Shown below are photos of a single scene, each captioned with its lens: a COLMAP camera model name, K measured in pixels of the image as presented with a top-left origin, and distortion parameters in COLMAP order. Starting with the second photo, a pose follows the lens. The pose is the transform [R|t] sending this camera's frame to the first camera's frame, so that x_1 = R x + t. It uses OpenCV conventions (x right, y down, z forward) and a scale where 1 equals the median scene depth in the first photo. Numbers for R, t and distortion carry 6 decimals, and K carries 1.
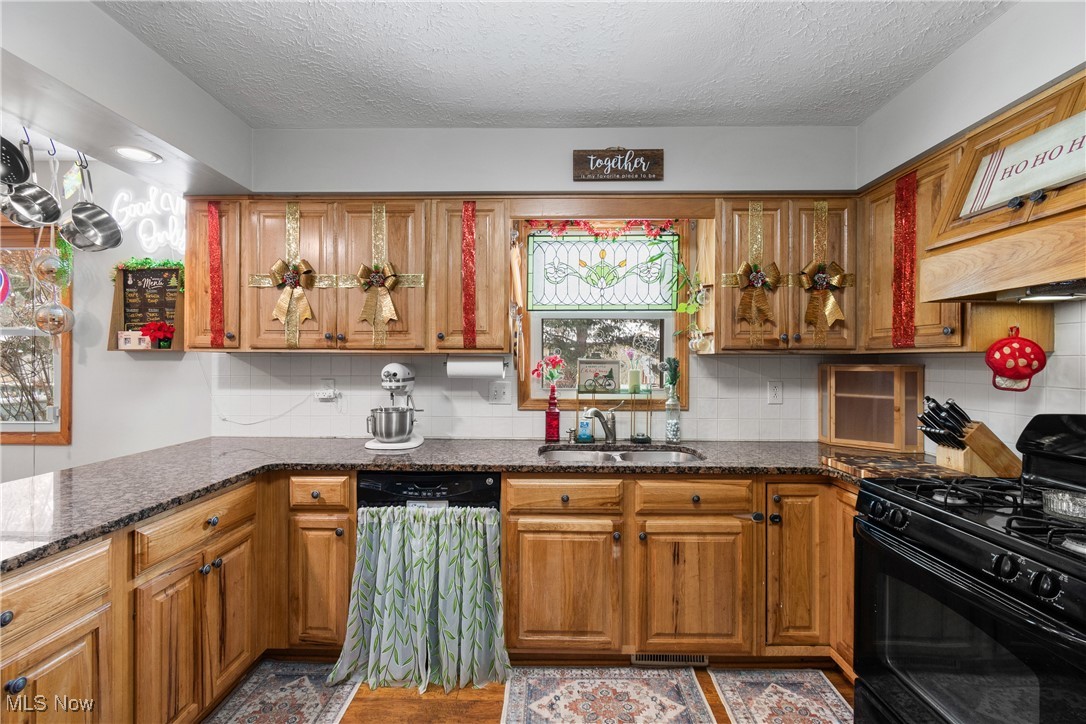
lens RADIAL K [[472.5, 0, 540.1], [0, 472.5, 354.0], [0, 0, 1]] dist [-0.005486, -0.000793]
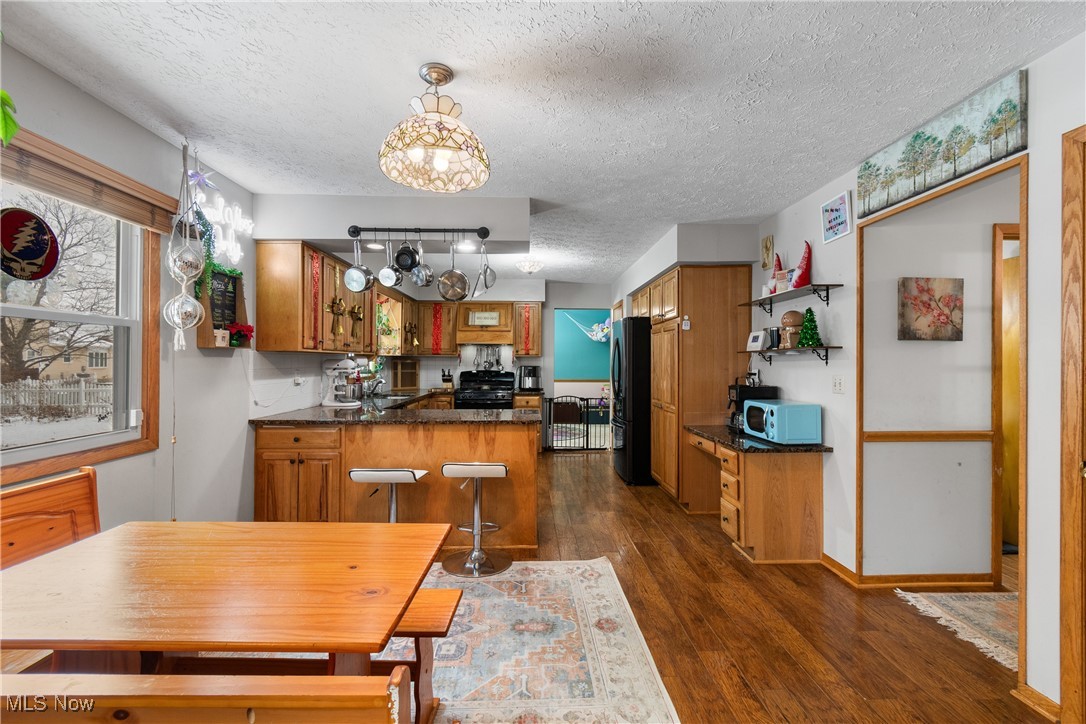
lens RADIAL K [[472.5, 0, 539.0], [0, 472.5, 357.4], [0, 0, 1]] dist [-0.005486, -0.000793]
pose [[-0.046911, 0.005416, 0.998884, -2.202369], [-0.011674, 0.999914, -0.005969, 0.014701], [-0.998831, -0.011941, -0.046843, 0.355265]]
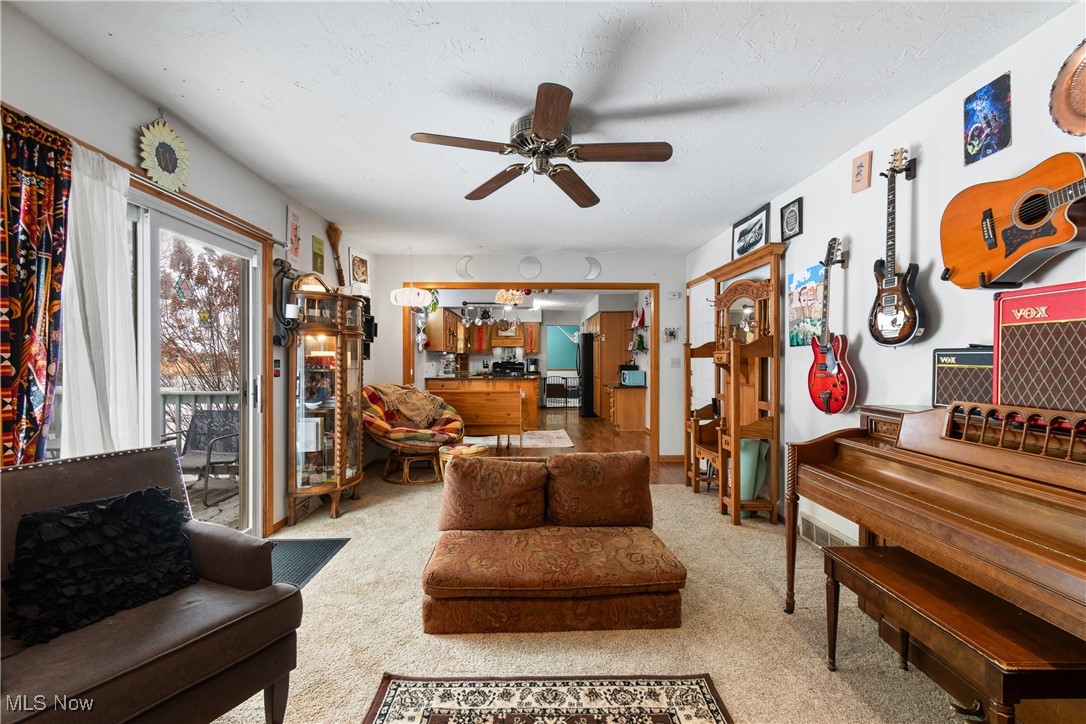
lens RADIAL K [[472.5, 0, 545.8], [0, 472.5, 363.9], [0, 0, 1]] dist [-0.005486, -0.000793]
pose [[-0.062657, -0.010942, 0.997975, -4.377798], [-0.009296, 0.999903, 0.010380, 0.051269], [-0.997992, -0.008627, -0.062752, 0.453526]]
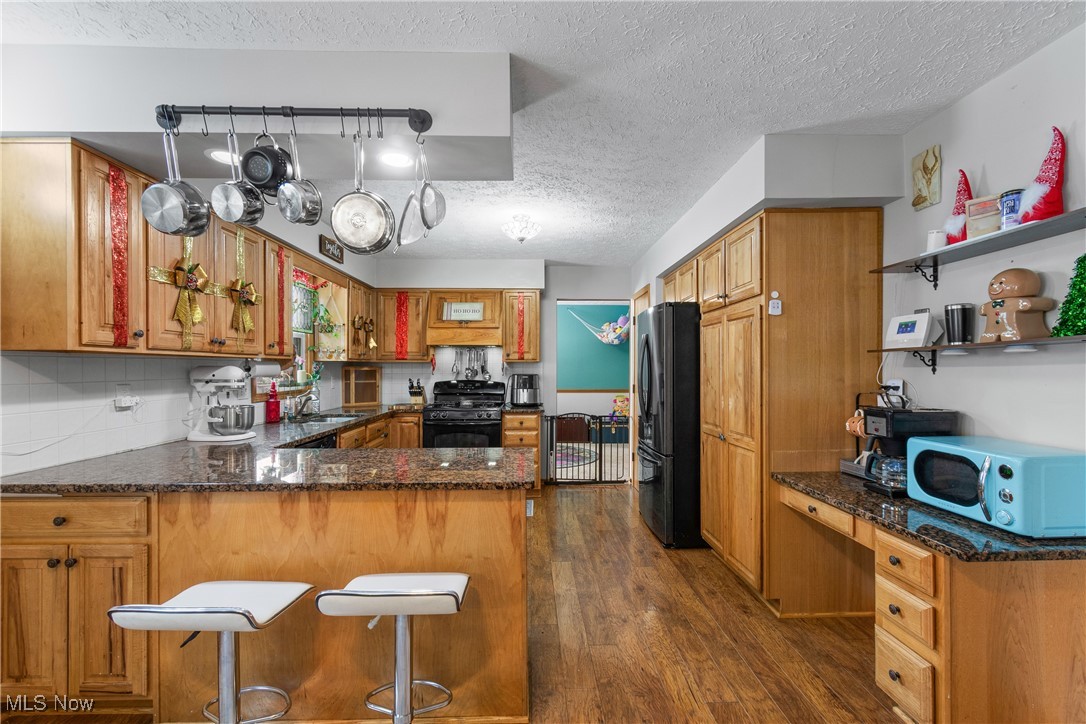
lens RADIAL K [[472.5, 0, 538.1], [0, 472.5, 365.6], [0, 0, 1]] dist [-0.005486, -0.000793]
pose [[-0.040291, 0.002612, 0.999185, -1.514857], [-0.007532, 0.999967, -0.002918, 0.016522], [-0.999160, -0.007643, -0.040270, 0.303266]]
